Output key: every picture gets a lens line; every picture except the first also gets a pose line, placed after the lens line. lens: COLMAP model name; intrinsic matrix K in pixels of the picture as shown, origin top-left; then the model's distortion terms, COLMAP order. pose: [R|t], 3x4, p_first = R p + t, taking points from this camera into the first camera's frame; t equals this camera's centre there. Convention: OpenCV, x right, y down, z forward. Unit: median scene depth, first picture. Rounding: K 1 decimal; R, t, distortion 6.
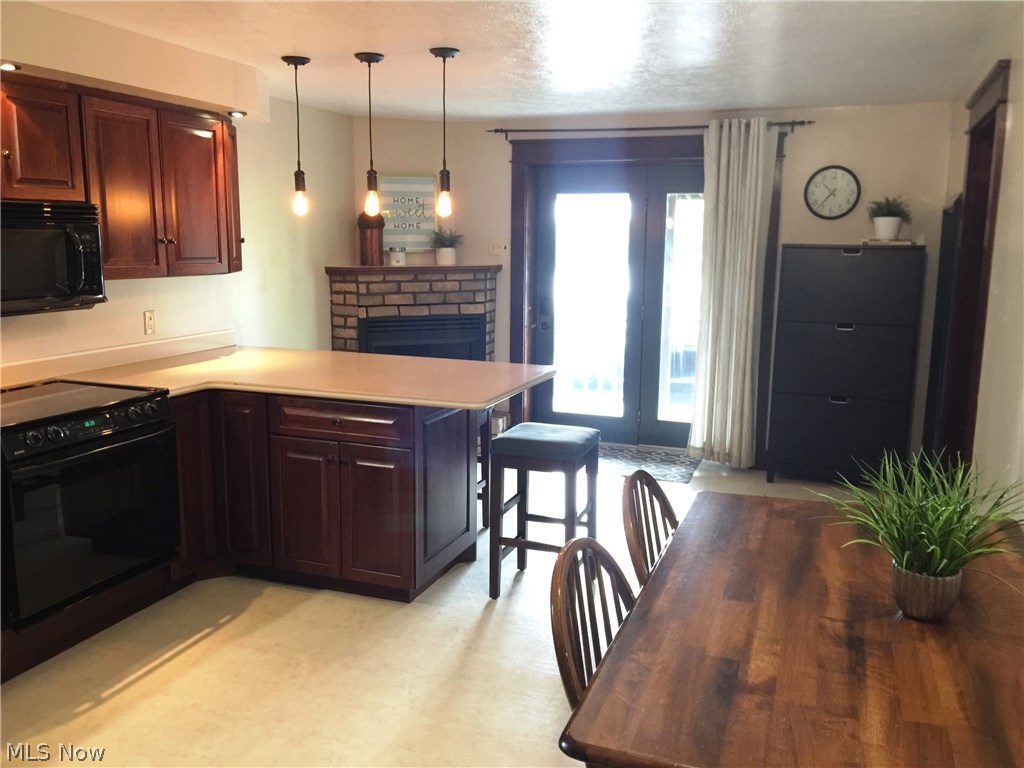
lens RADIAL K [[871.0, 0, 514.7], [0, 871.0, 379.2], [0, 0, 1]] dist [0.096718, -0.158598]
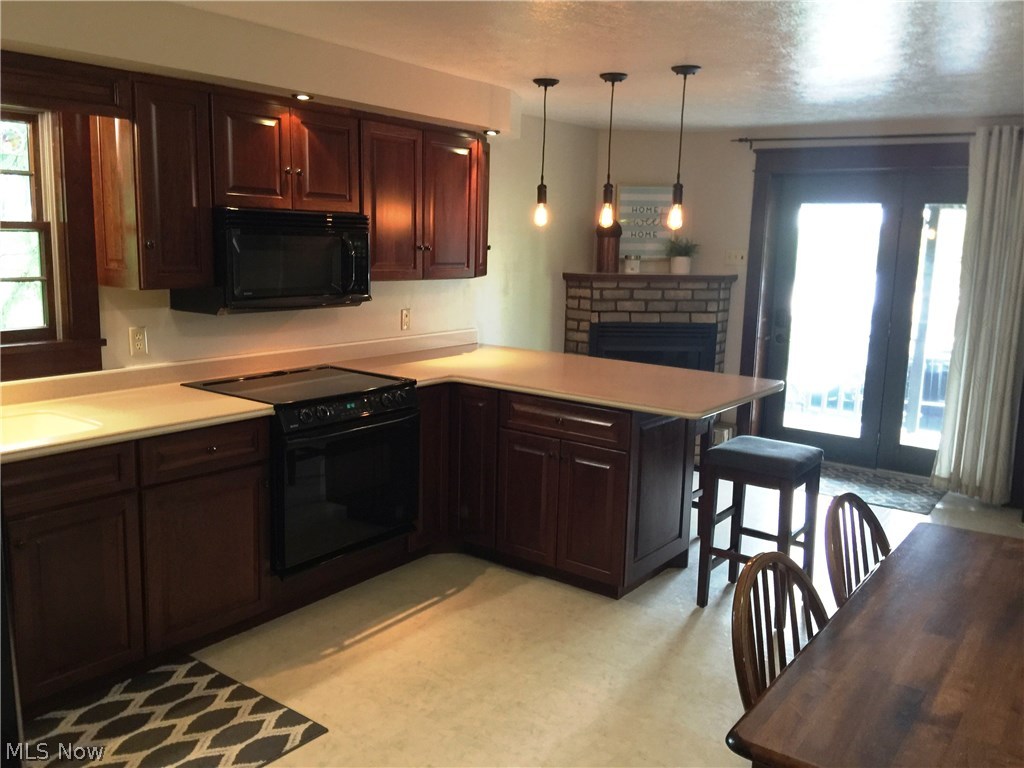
lens RADIAL K [[871.0, 0, 514.7], [0, 871.0, 379.2], [0, 0, 1]] dist [0.096718, -0.158598]
pose [[0.961619, 0.061986, -0.267295, 0.023462], [-0.062908, 0.998006, 0.005124, -0.003198], [0.267080, 0.011888, 0.963601, -0.036646]]
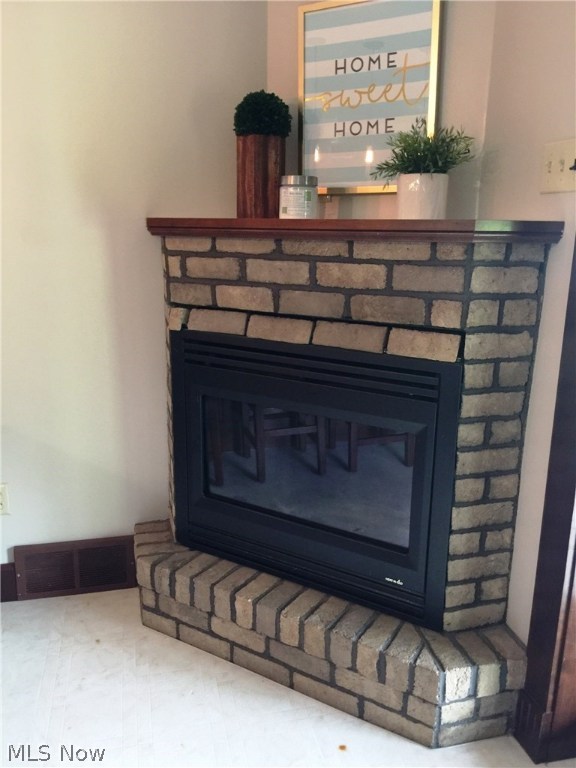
lens RADIAL K [[653.2, 0, 288.0], [0, 653.2, 384.0], [0, 0, 1]] dist [0.096718, -0.158598]
pose [[0.533702, 0.197990, -0.822169, 0.220186], [-0.152647, 0.978792, 0.136618, -0.141574], [0.831782, 0.052588, 0.552606, 1.225359]]
